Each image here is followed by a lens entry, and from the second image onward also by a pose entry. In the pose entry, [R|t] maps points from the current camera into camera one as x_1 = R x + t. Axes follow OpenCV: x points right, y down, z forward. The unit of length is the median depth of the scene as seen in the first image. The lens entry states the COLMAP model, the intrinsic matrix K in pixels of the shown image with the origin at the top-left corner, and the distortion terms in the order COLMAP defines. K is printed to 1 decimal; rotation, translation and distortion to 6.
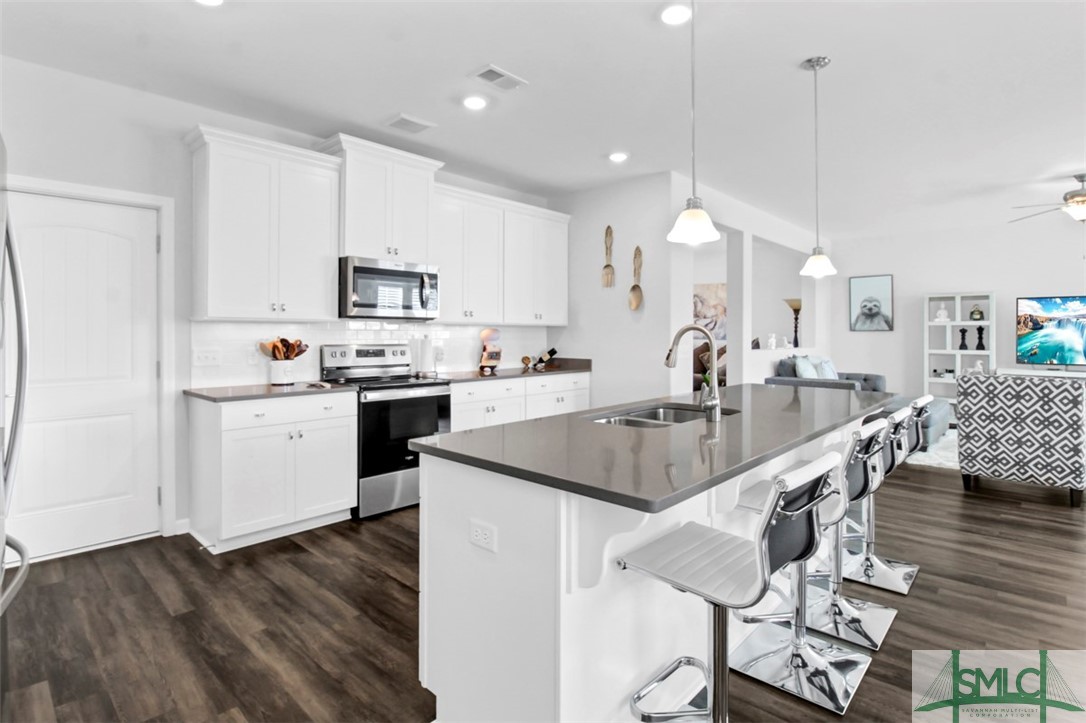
lens RADIAL K [[556.0, 0, 552.8], [0, 556.0, 330.1], [0, 0, 1]] dist [-0.002267, -0.013574]
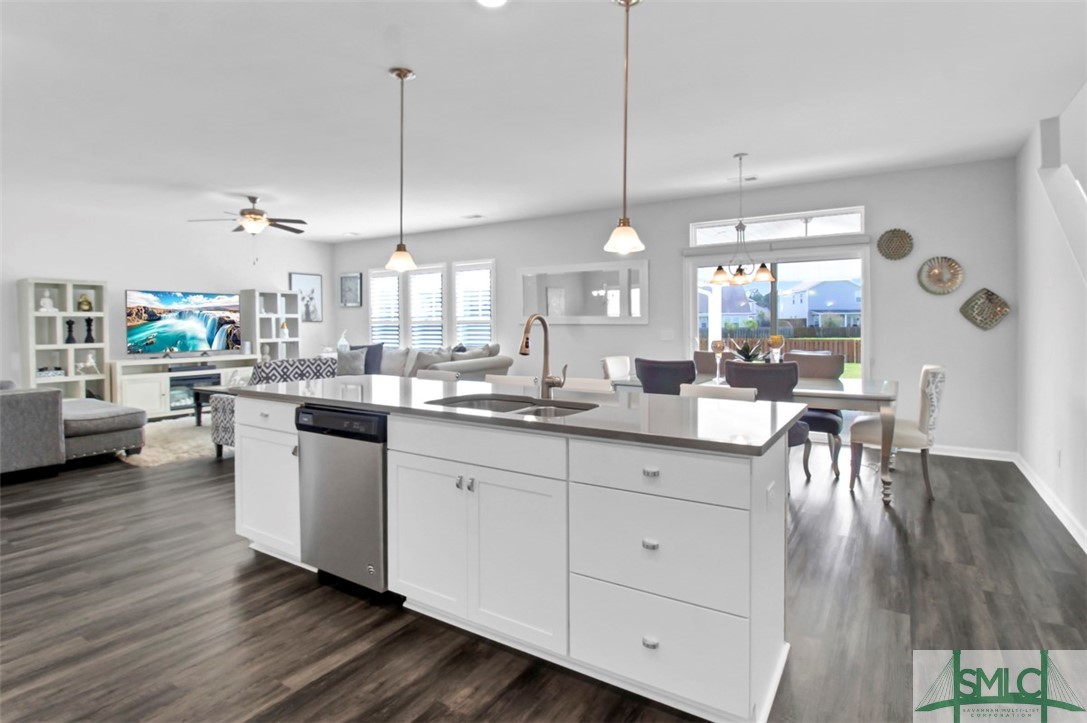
lens RADIAL K [[556.6, 0, 553.3], [0, 556.6, 330.0], [0, 0, 1]] dist [-0.002267, -0.013574]
pose [[-0.158765, -0.013542, 0.987224, -0.292784], [0.000940, 0.999903, 0.013867, 0.002151], [-0.987316, 0.003129, -0.158737, 0.394158]]
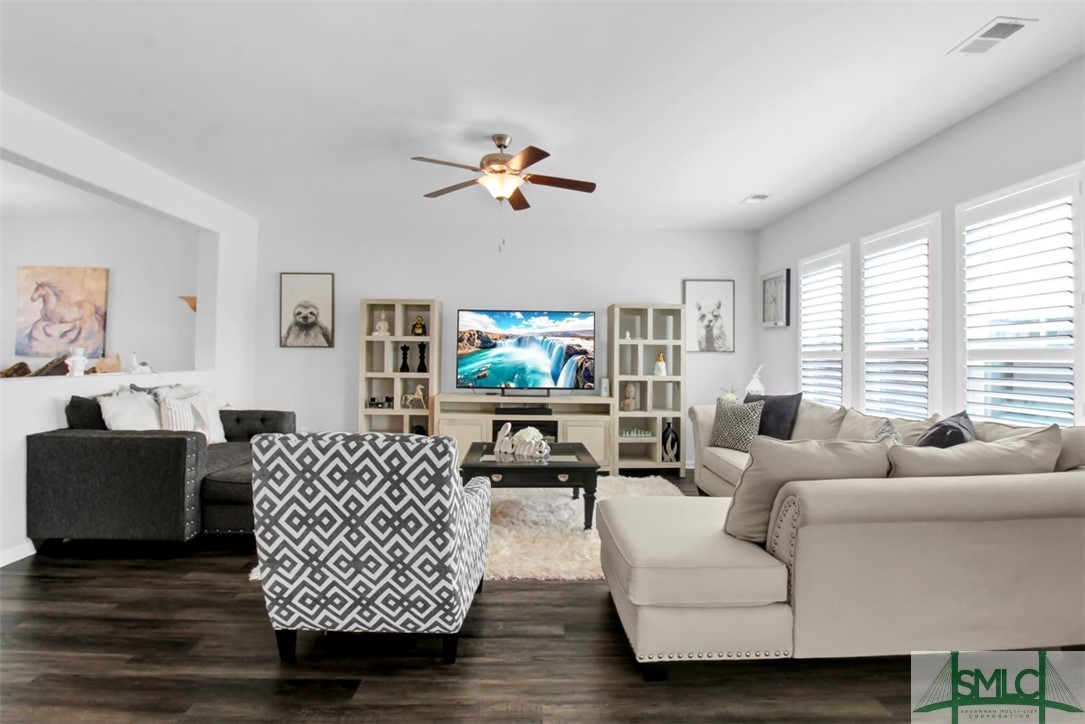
lens RADIAL K [[529.1, 0, 546.3], [0, 529.1, 352.5], [0, 0, 1]] dist [-0.012862, -0.002398]
pose [[0.726794, 0.010763, 0.686771, 0.396577], [-0.014692, 0.999892, -0.000122, 0.004968], [-0.686698, -0.010001, 0.726874, 0.329892]]
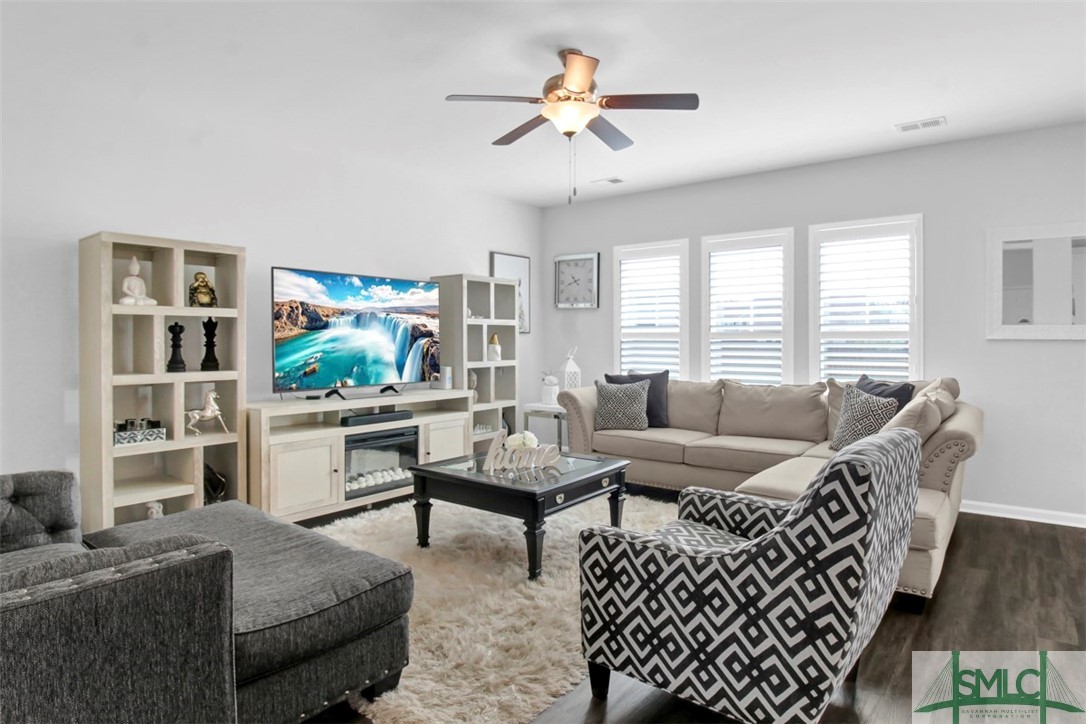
lens RADIAL K [[615.5, 0, 541.5], [0, 615.5, 340.8], [0, 0, 1]] dist [-0.002107, -0.000869]
pose [[-0.051576, -0.005412, 0.998654, 0.251888], [-0.007627, 0.999958, 0.005025, 0.006757], [-0.998640, -0.007358, -0.051615, 0.791603]]
